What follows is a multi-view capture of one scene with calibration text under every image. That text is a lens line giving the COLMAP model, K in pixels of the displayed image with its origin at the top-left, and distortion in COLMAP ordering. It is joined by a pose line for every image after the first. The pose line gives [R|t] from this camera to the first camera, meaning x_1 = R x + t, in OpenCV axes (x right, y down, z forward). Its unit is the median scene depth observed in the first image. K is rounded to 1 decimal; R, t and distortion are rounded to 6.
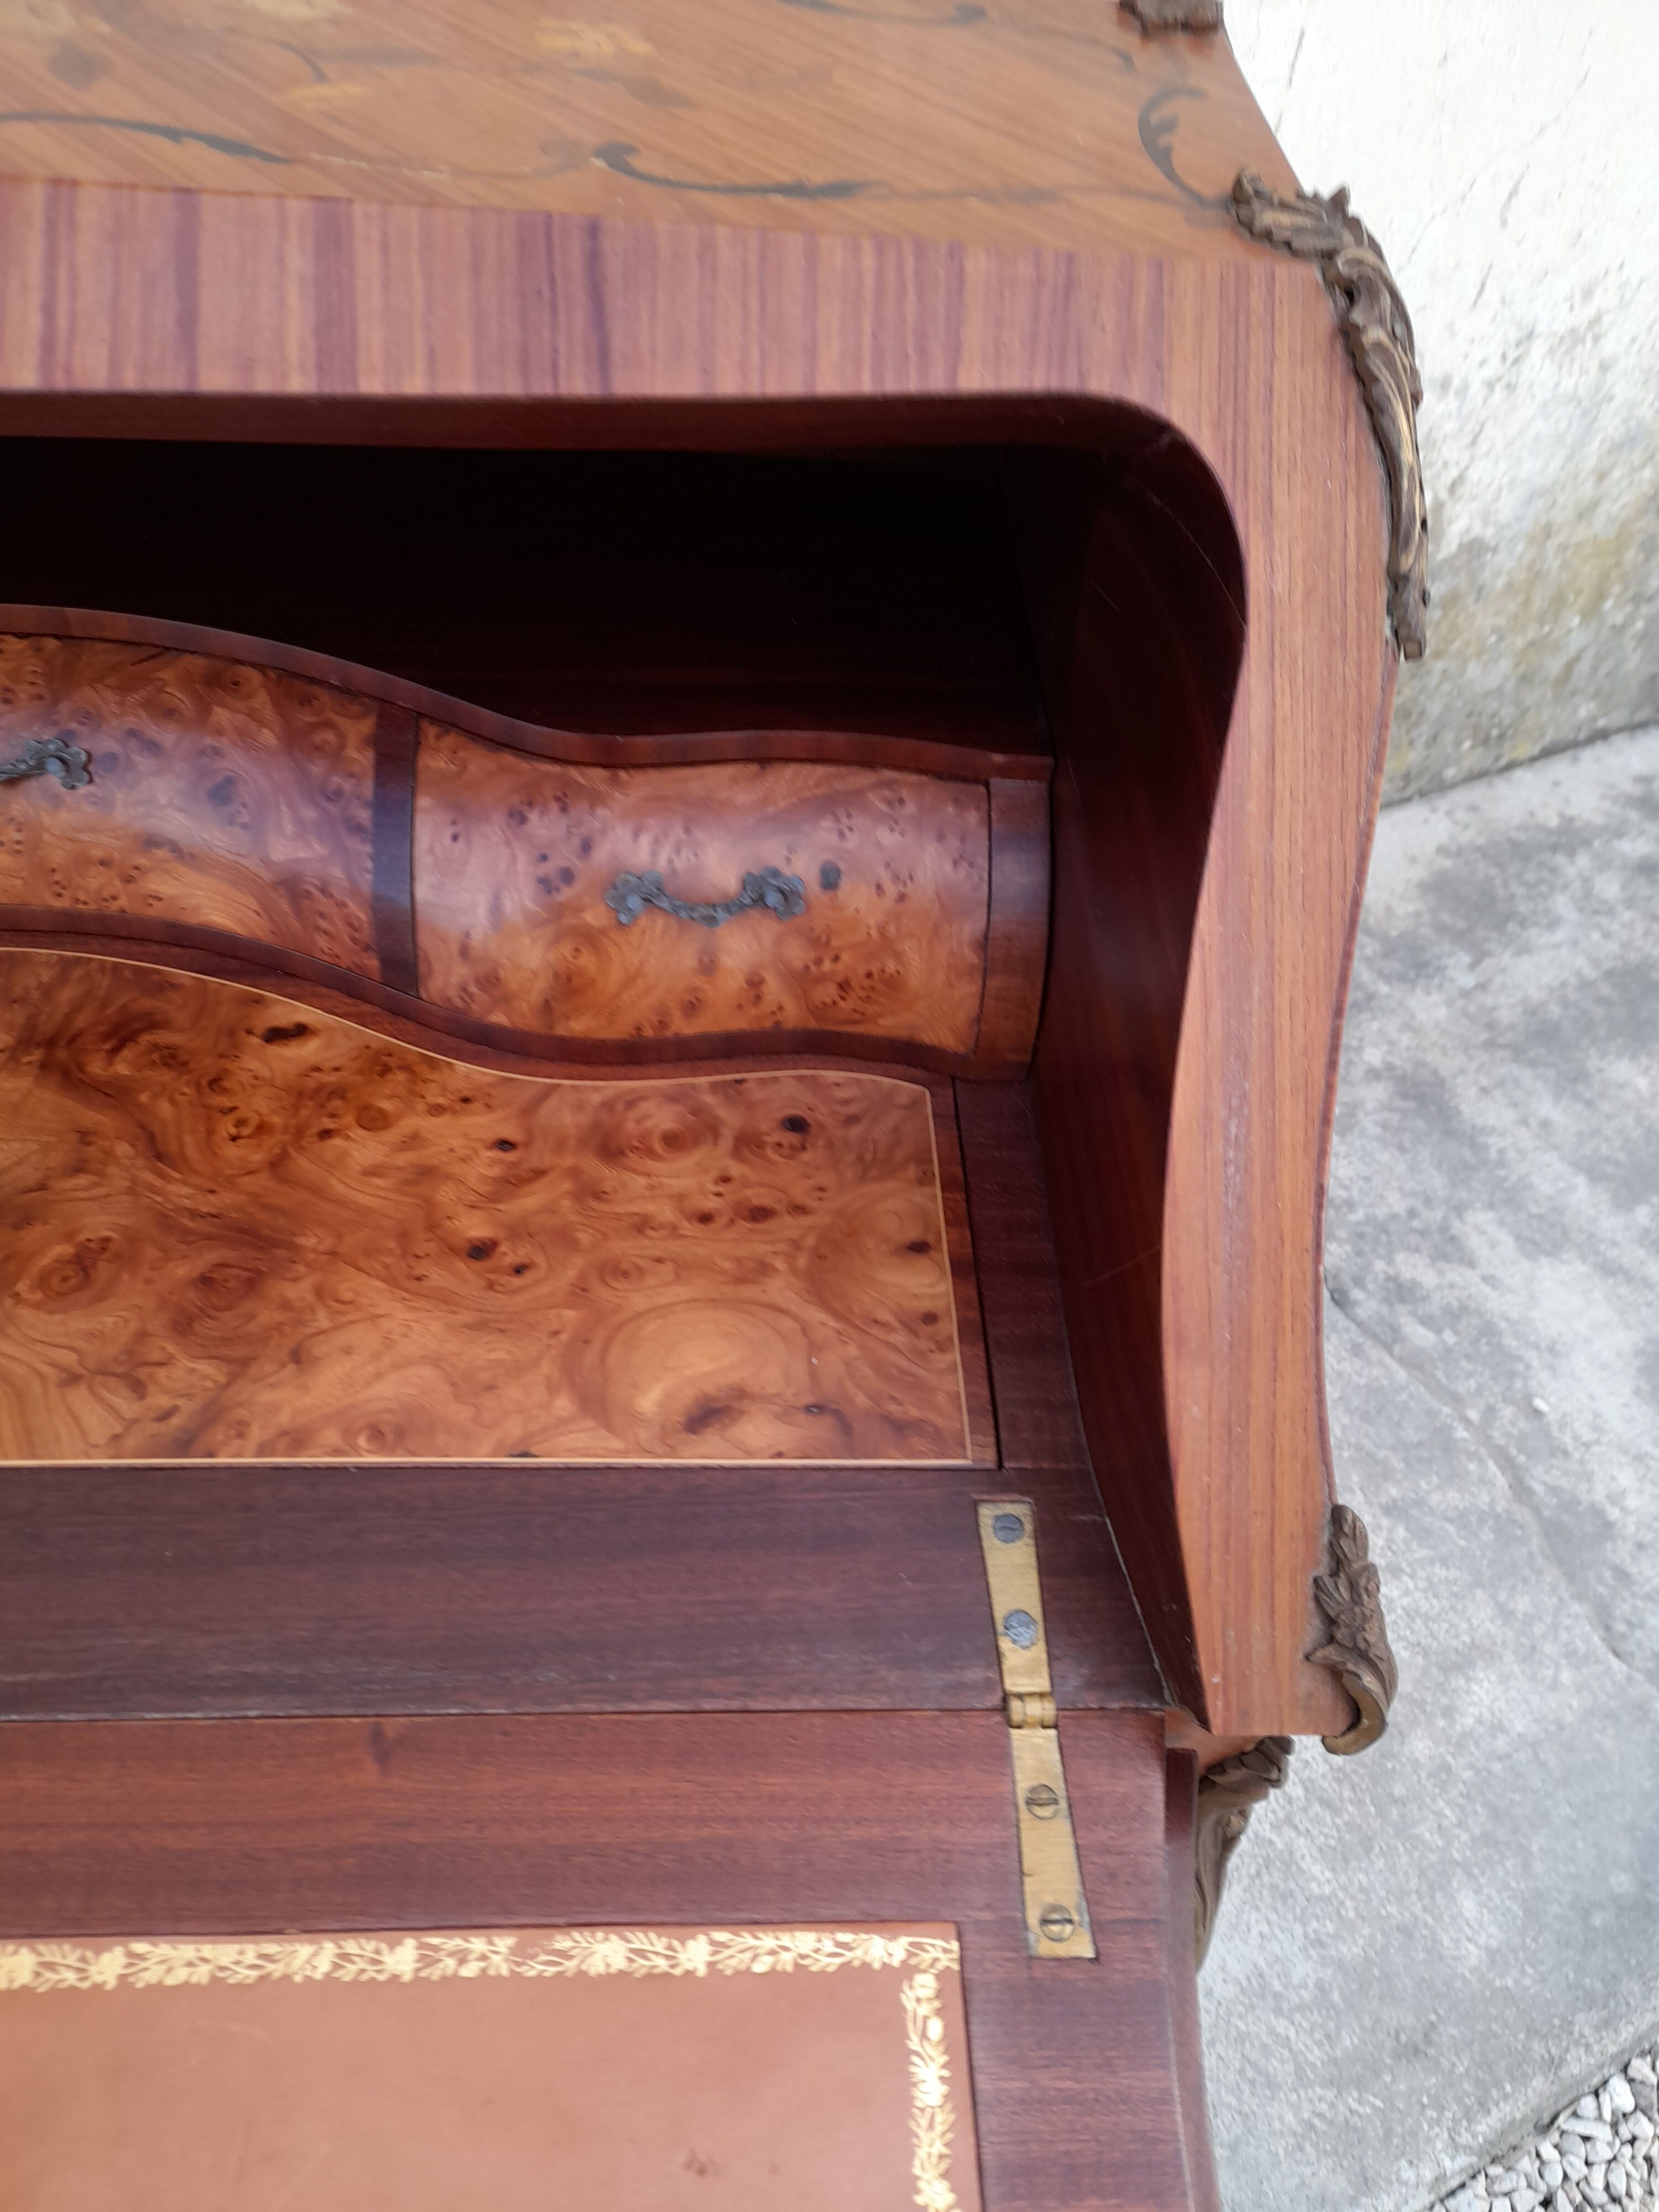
lens RADIAL K [[1659.6, 0, 857.5], [0, 1659.6, 1123.3], [0, 0, 1]] dist [0.040113, -0.058514]
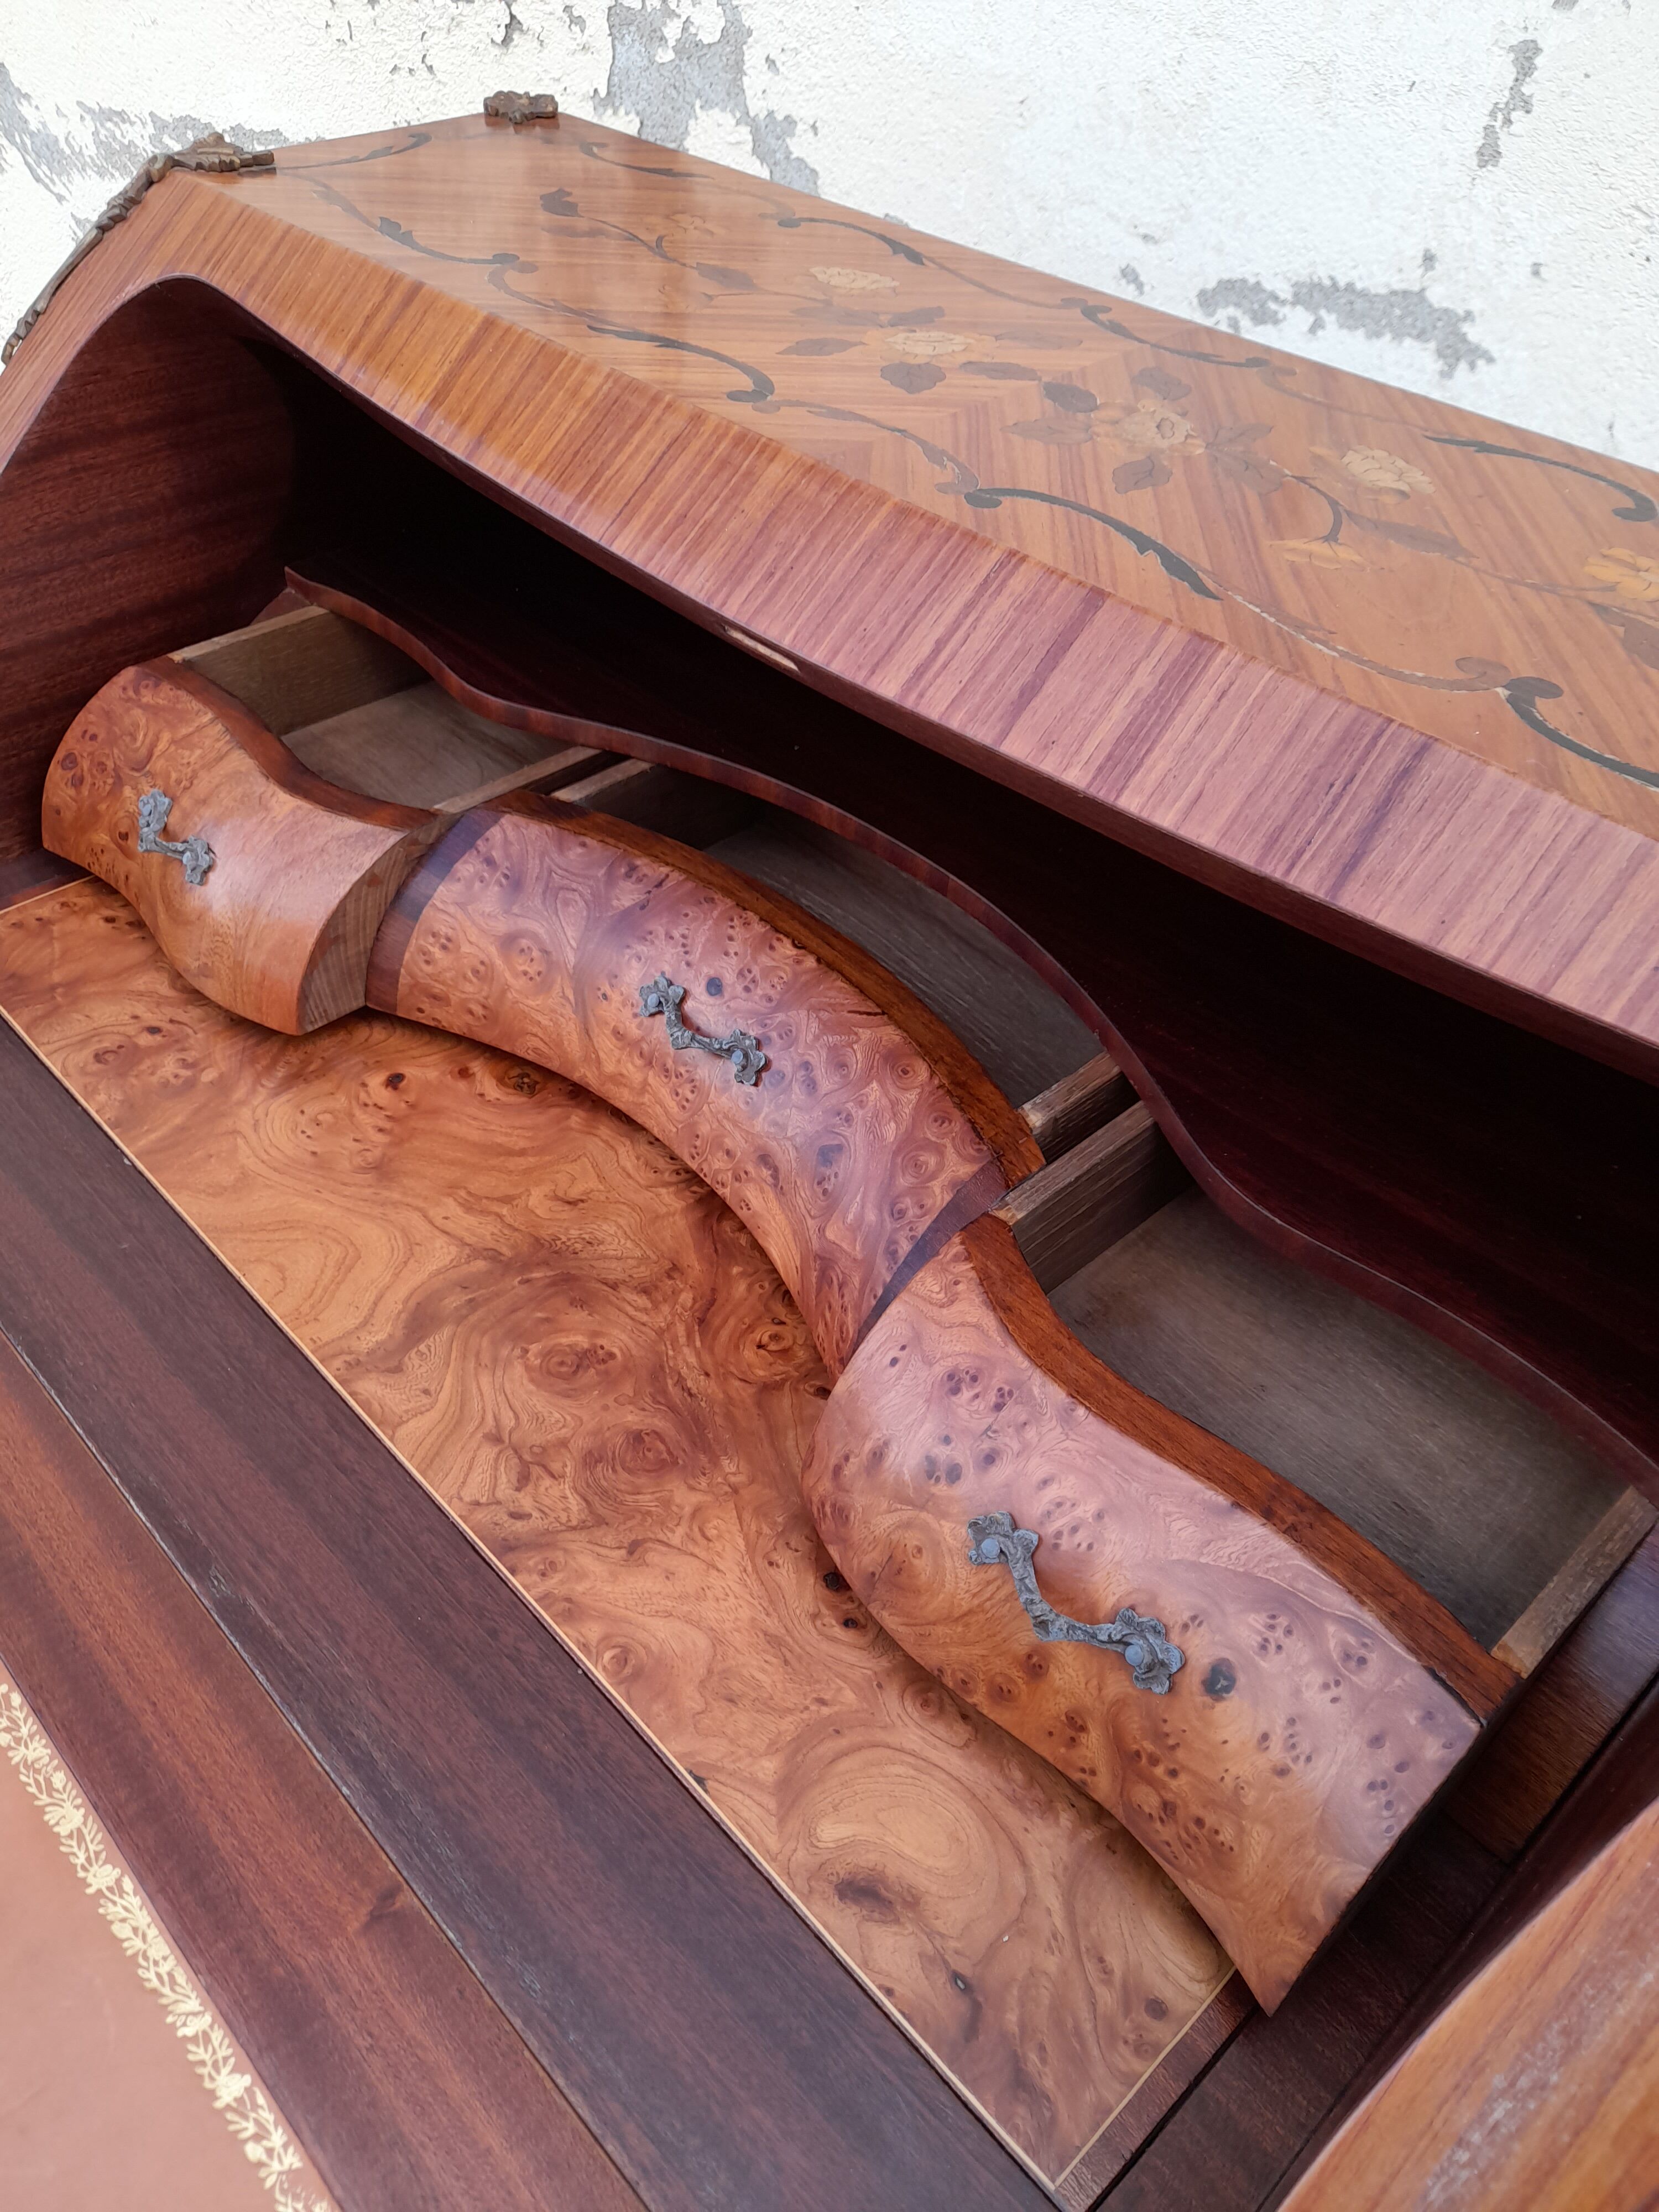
lens RADIAL K [[1651.0, 0, 788.0], [0, 1651.0, 1118.1], [0, 0, 1]] dist [0.021697, -0.034040]
pose [[0.644391, 0.472787, -0.601027, 0.197328], [-0.572418, 0.819382, 0.030834, -0.150695], [0.507049, 0.324169, 0.798634, 0.124885]]
